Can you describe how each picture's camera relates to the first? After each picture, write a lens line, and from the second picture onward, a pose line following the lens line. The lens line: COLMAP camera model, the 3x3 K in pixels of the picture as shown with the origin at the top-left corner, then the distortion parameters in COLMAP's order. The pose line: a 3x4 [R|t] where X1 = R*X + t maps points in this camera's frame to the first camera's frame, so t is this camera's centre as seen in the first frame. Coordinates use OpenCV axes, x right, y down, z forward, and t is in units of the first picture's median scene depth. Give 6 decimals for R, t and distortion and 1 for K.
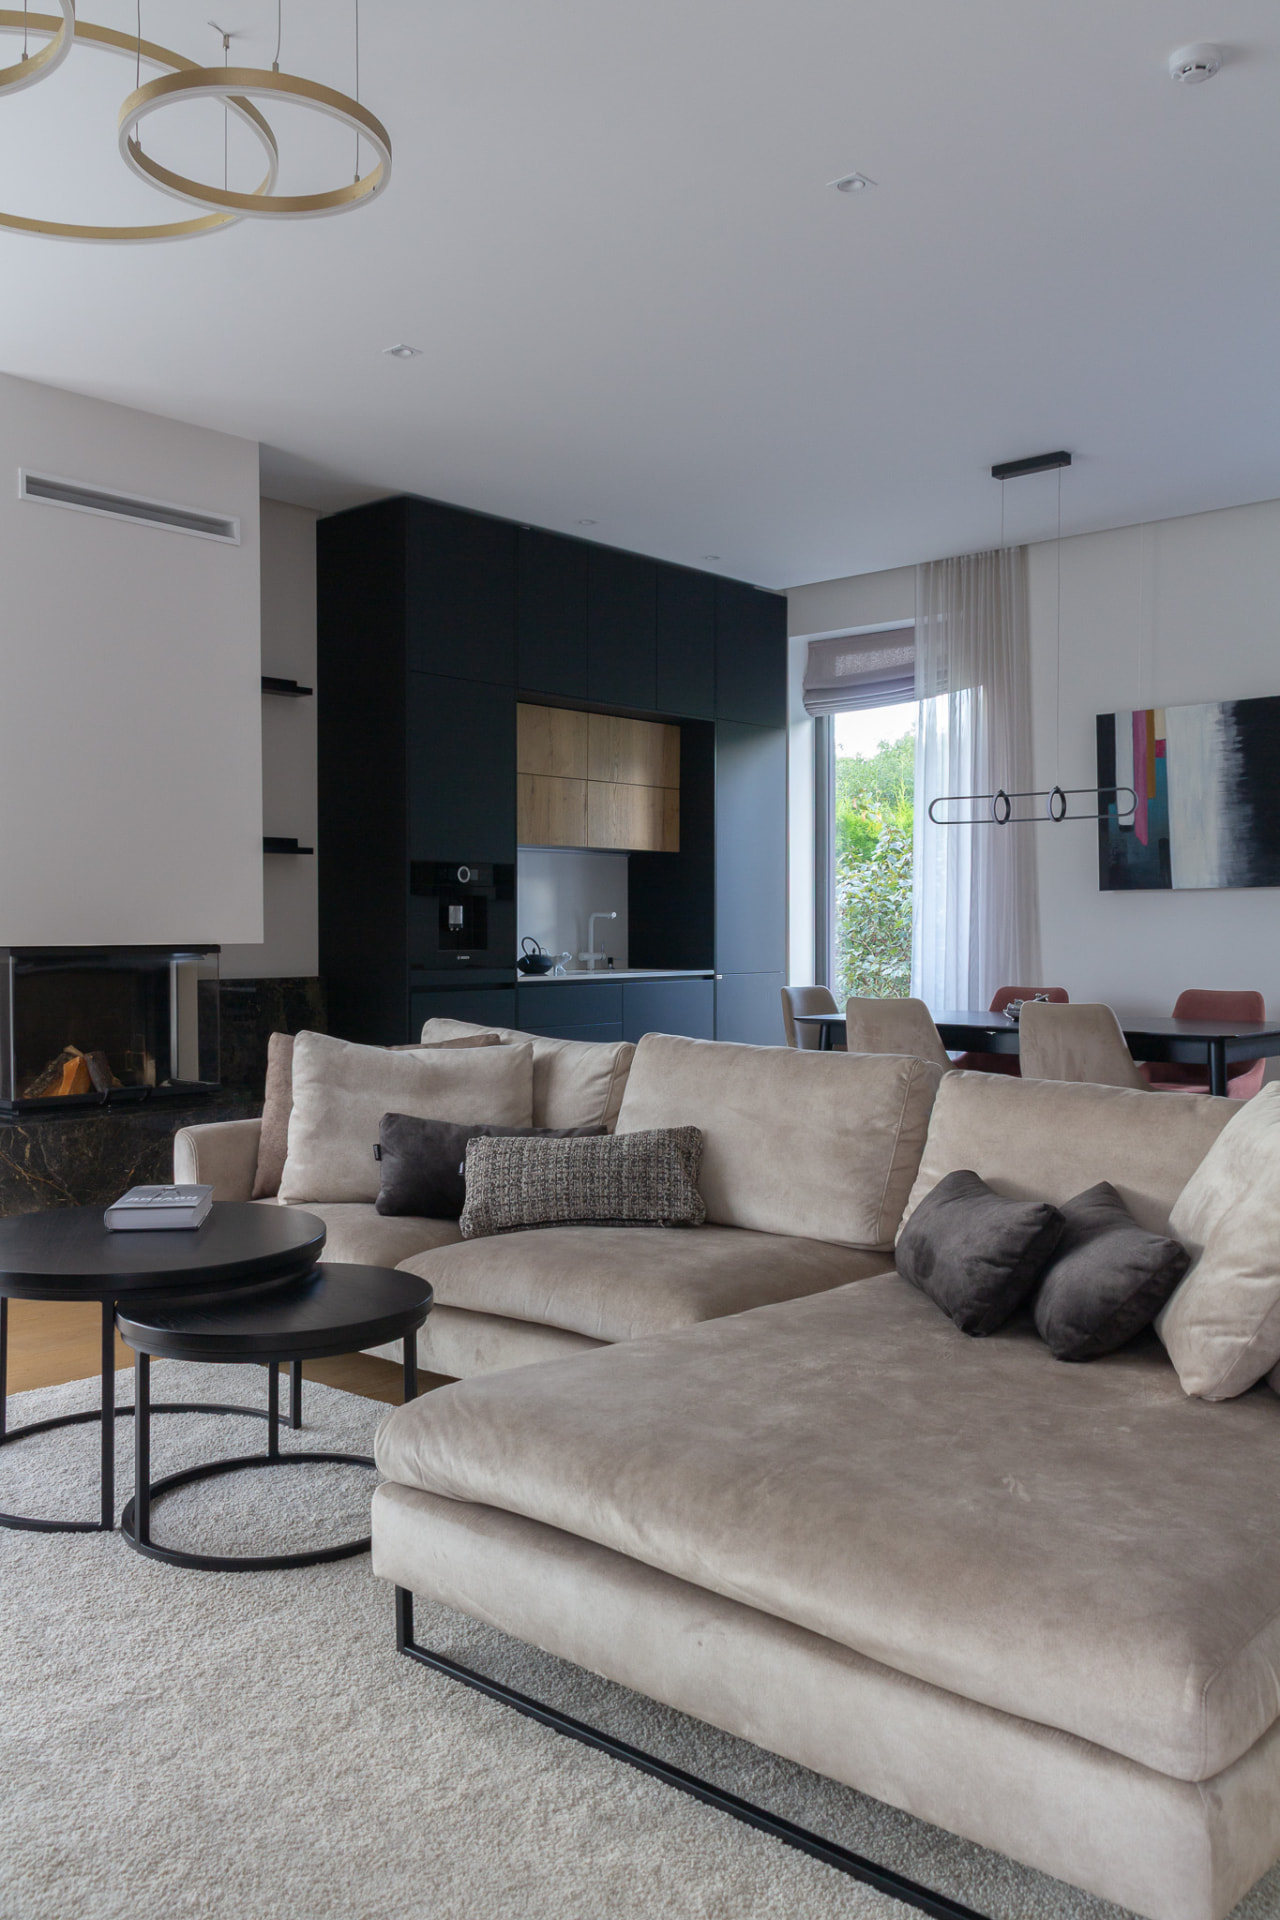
lens RADIAL K [[1590.9, 0, 636.6], [0, 1590.9, 950.6], [0, 0, 1]] dist [0.029607, 0.001032]
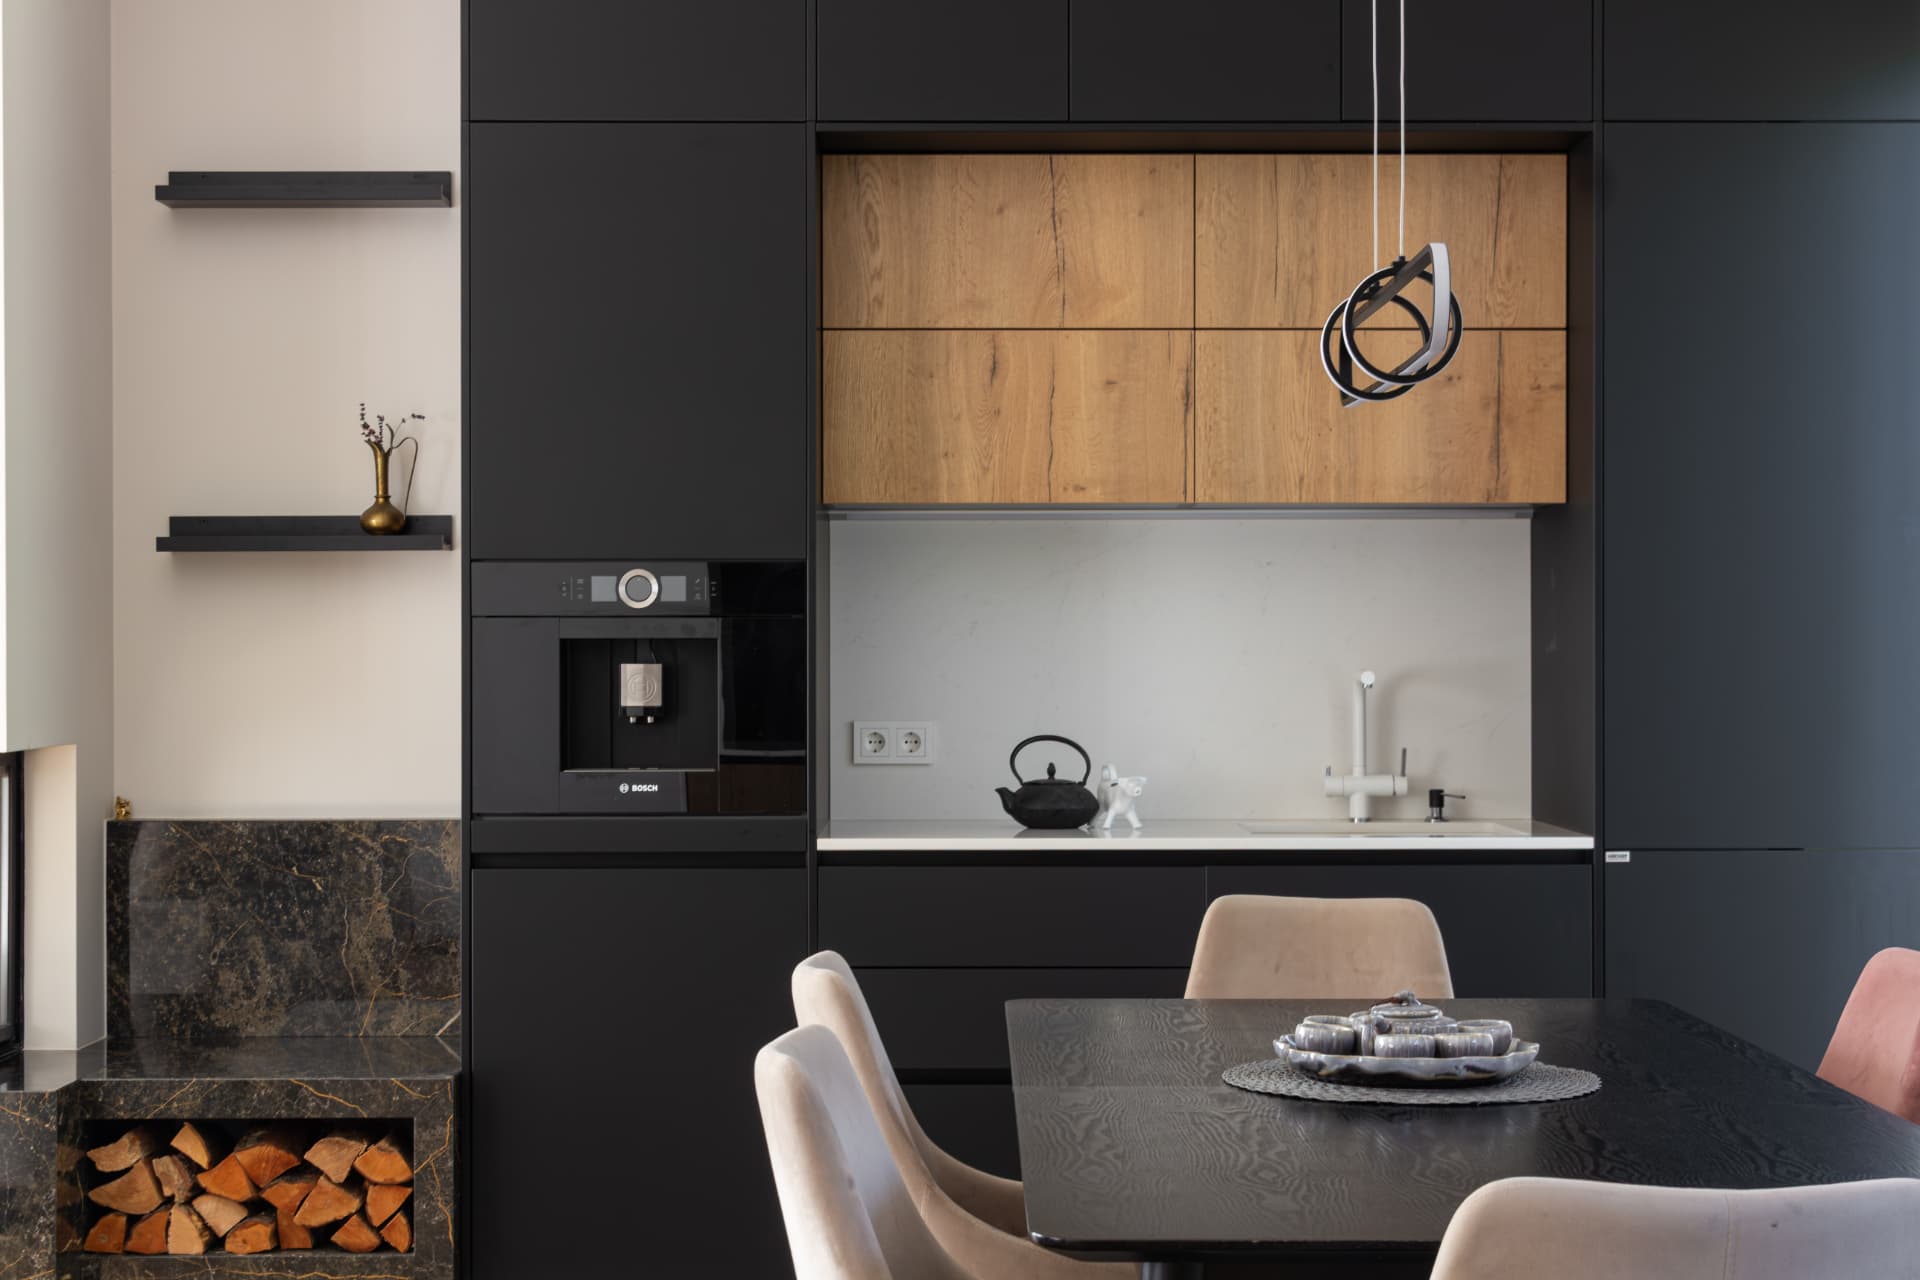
lens RADIAL K [[3278.3, 0, 963.1], [0, 3278.3, 644.4], [0, 0, 1]] dist [0.037040, 0.000000]
pose [[0.673962, -0.000819, -0.738766, 0.686944], [-0.009317, 0.999910, -0.009609, -0.030483], [0.738707, 0.013359, 0.673894, 0.568073]]
